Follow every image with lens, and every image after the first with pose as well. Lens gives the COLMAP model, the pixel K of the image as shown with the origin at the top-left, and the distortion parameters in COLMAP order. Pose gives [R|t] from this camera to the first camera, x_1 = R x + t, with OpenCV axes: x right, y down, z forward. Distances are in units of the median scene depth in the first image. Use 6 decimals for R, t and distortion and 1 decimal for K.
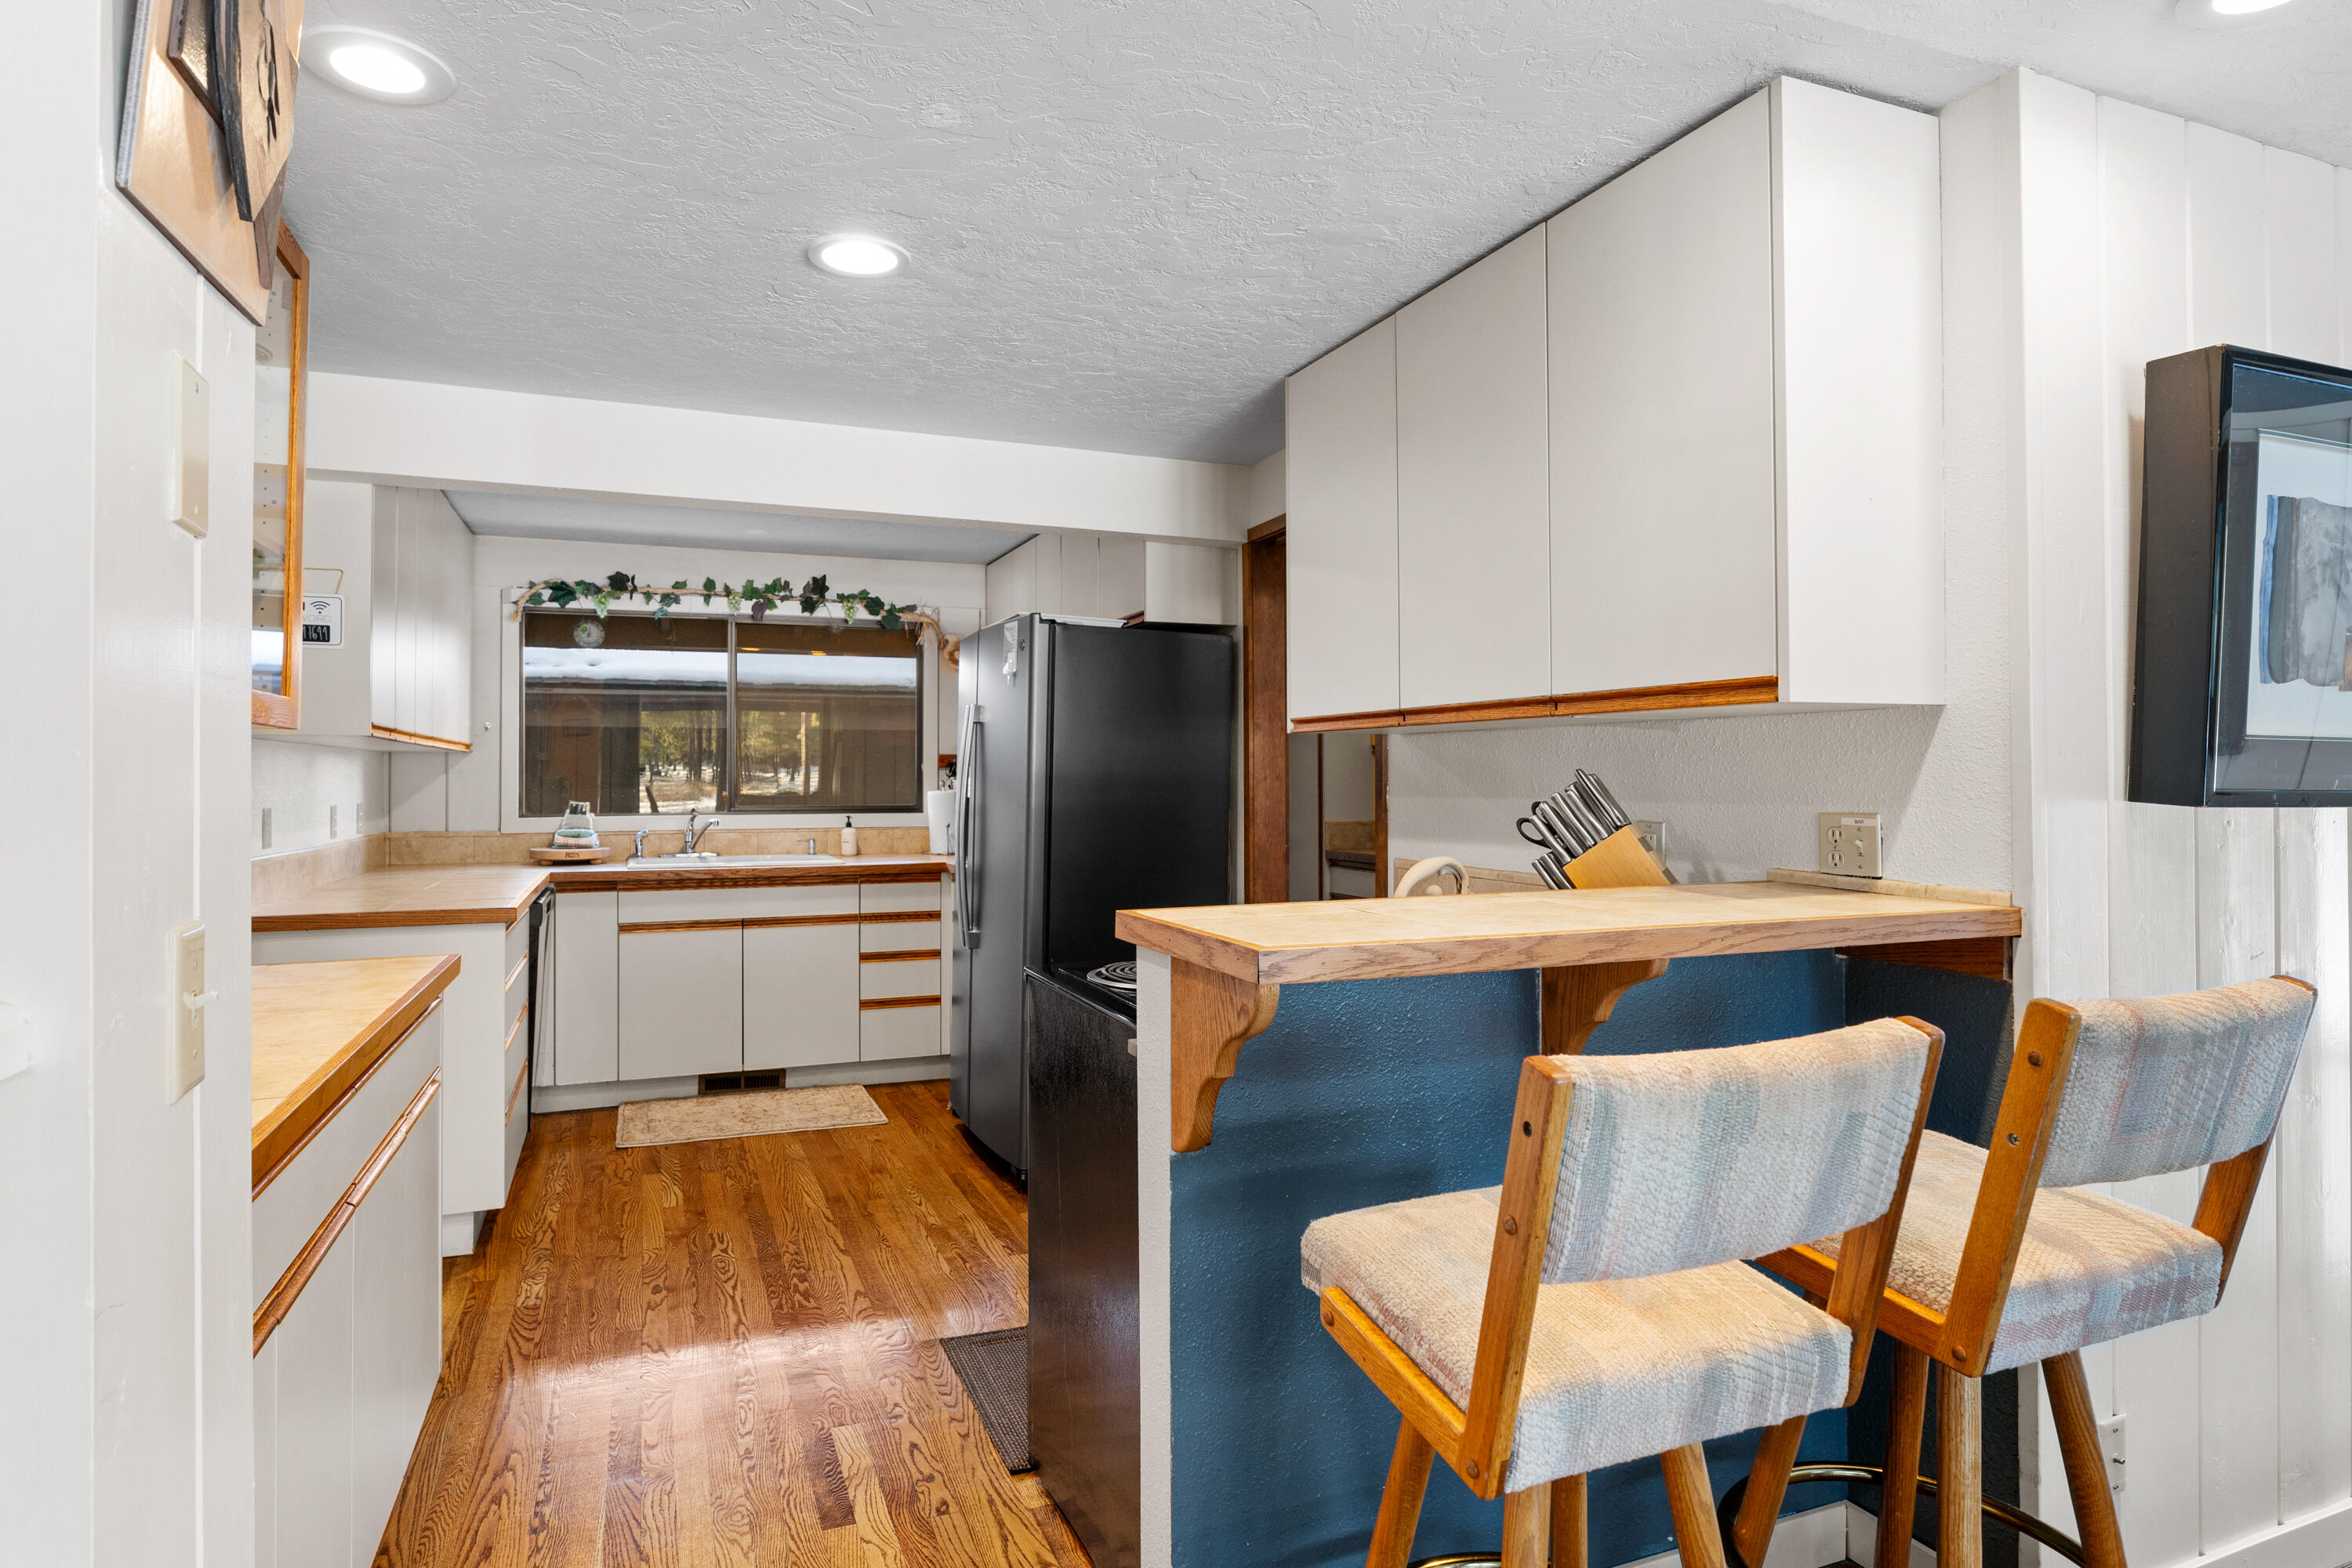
lens RADIAL K [[1297.5, 0, 1199.8], [0, 1297.5, 758.2], [0, 0, 1]] dist [-0.014516, 0.001151]
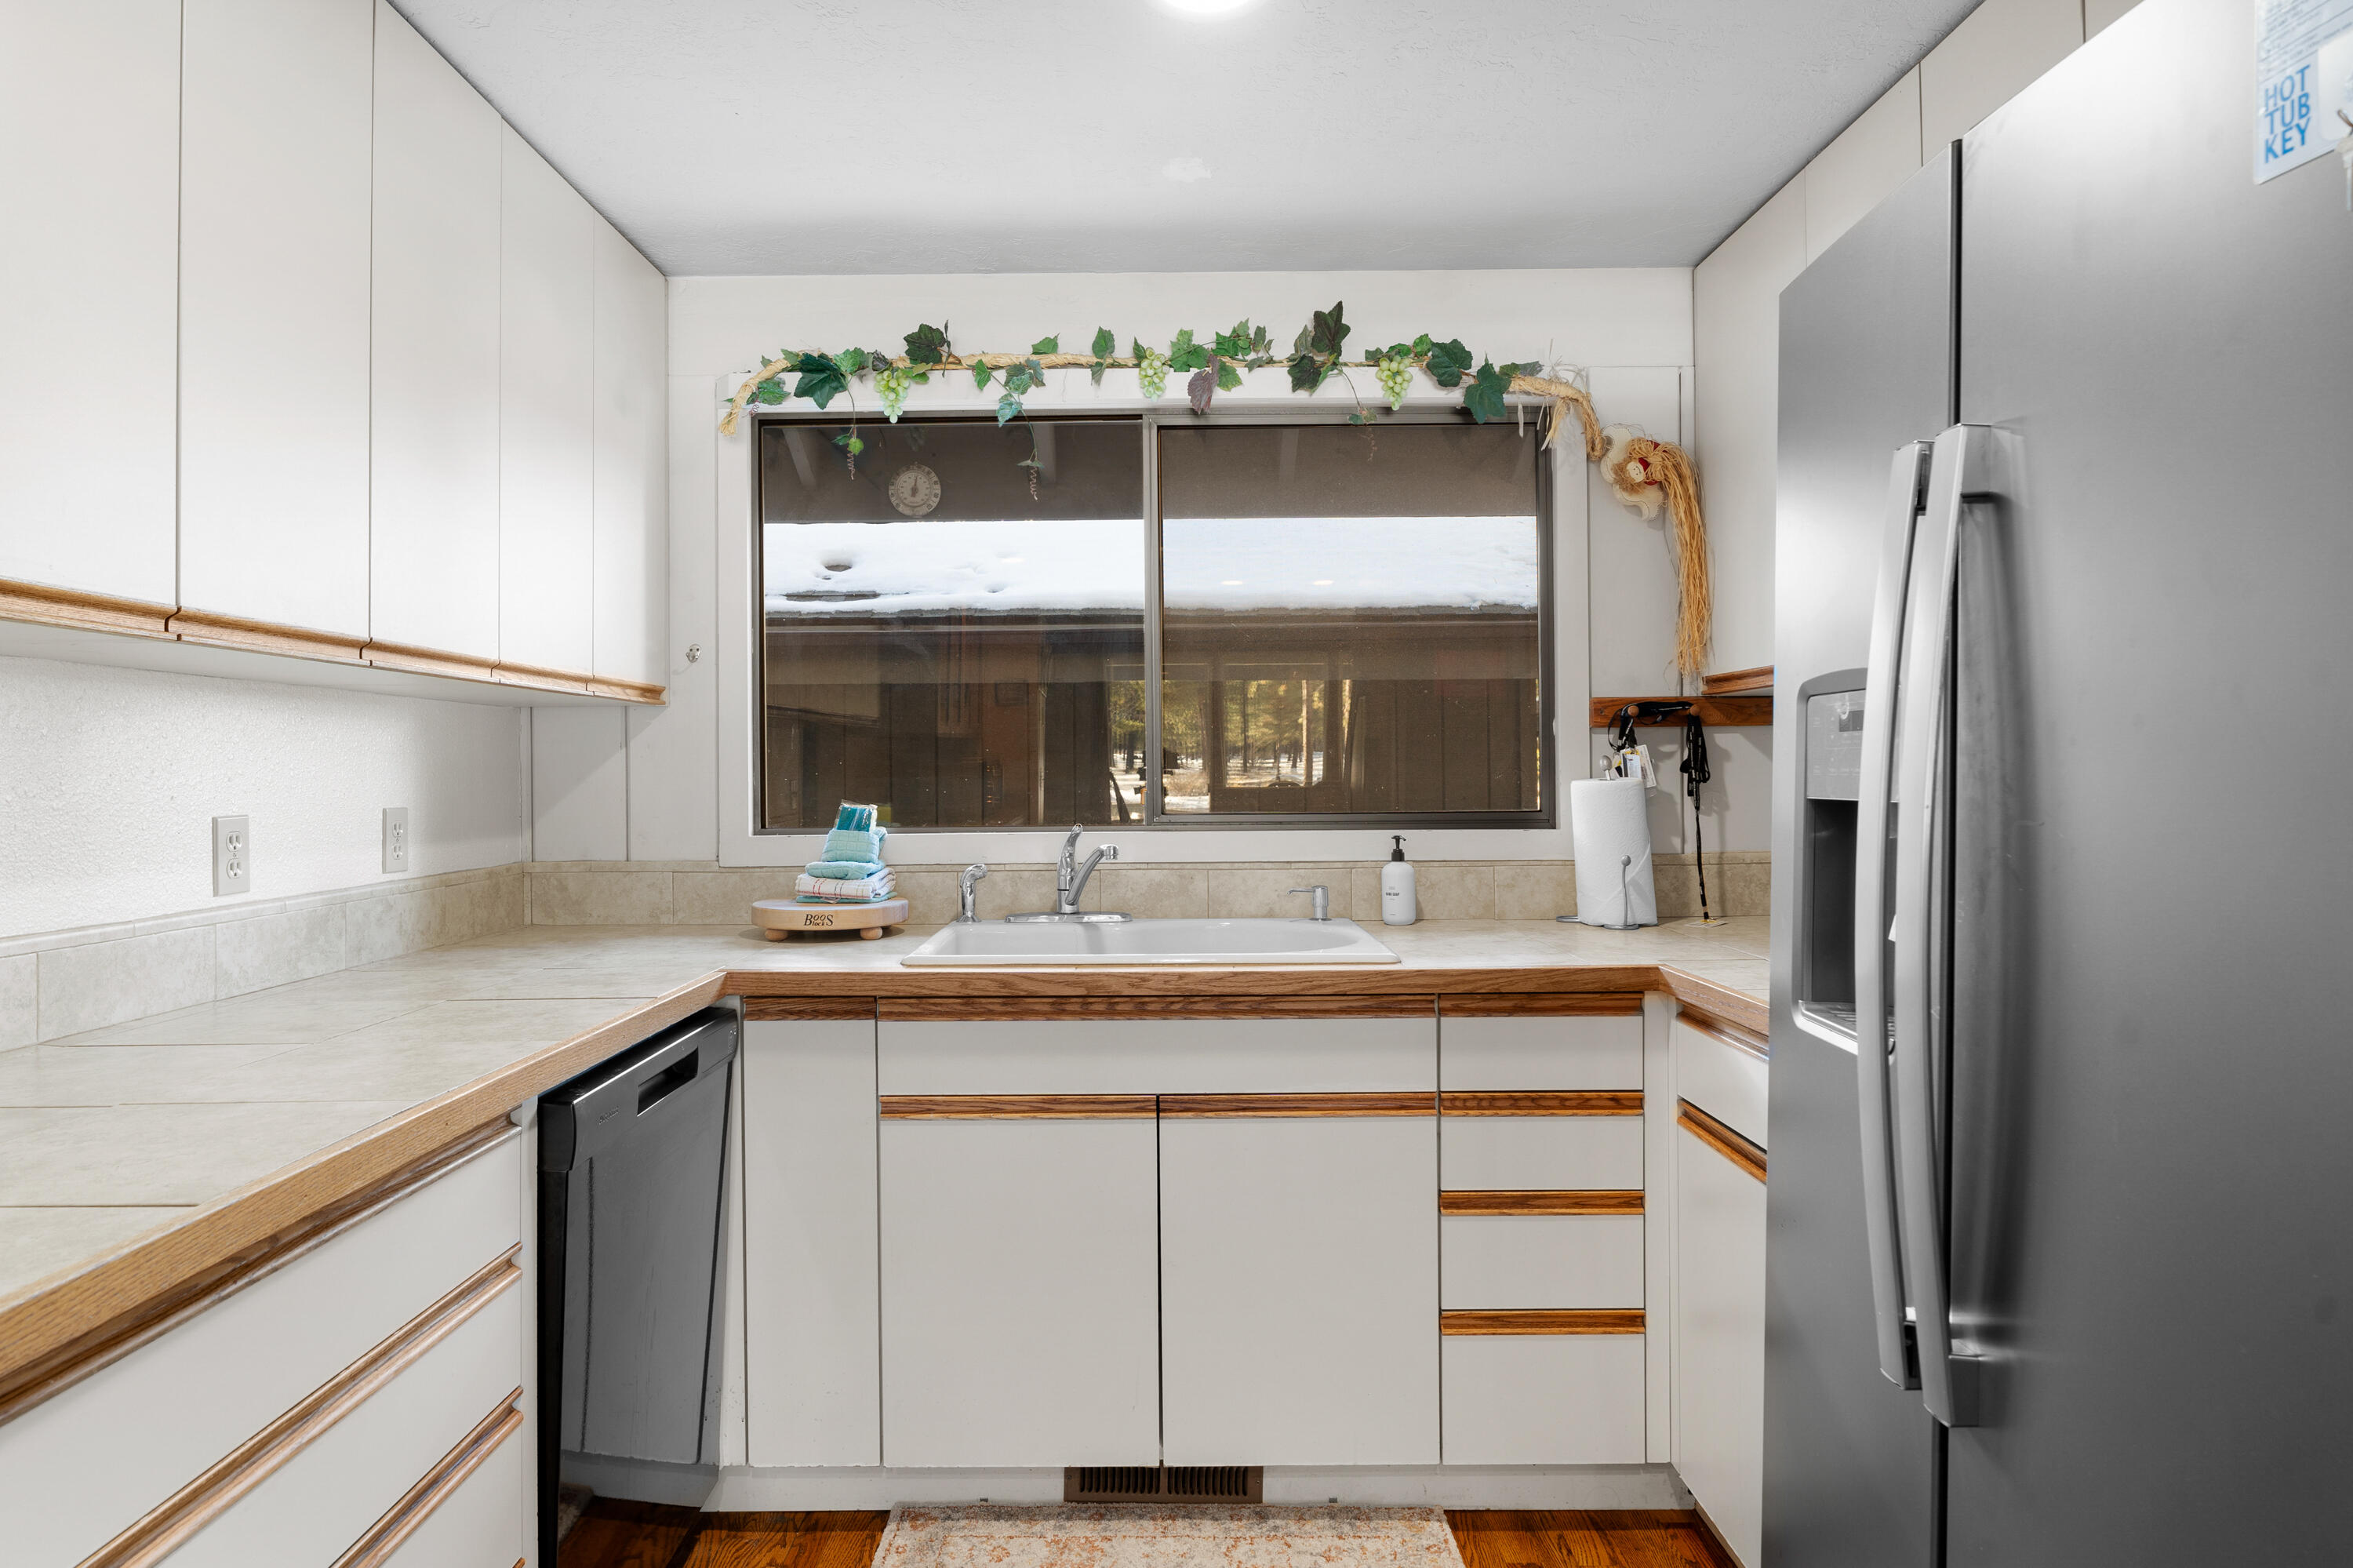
lens RADIAL K [[1298.1, 0, 1179.7], [0, 1298.1, 765.4], [0, 0, 1]] dist [-0.014516, 0.001151]
pose [[0.923259, -0.006197, -0.384127, -0.174960], [0.011614, 0.999863, 0.011783, 0.014451], [0.384002, -0.015340, 0.923205, 0.580074]]
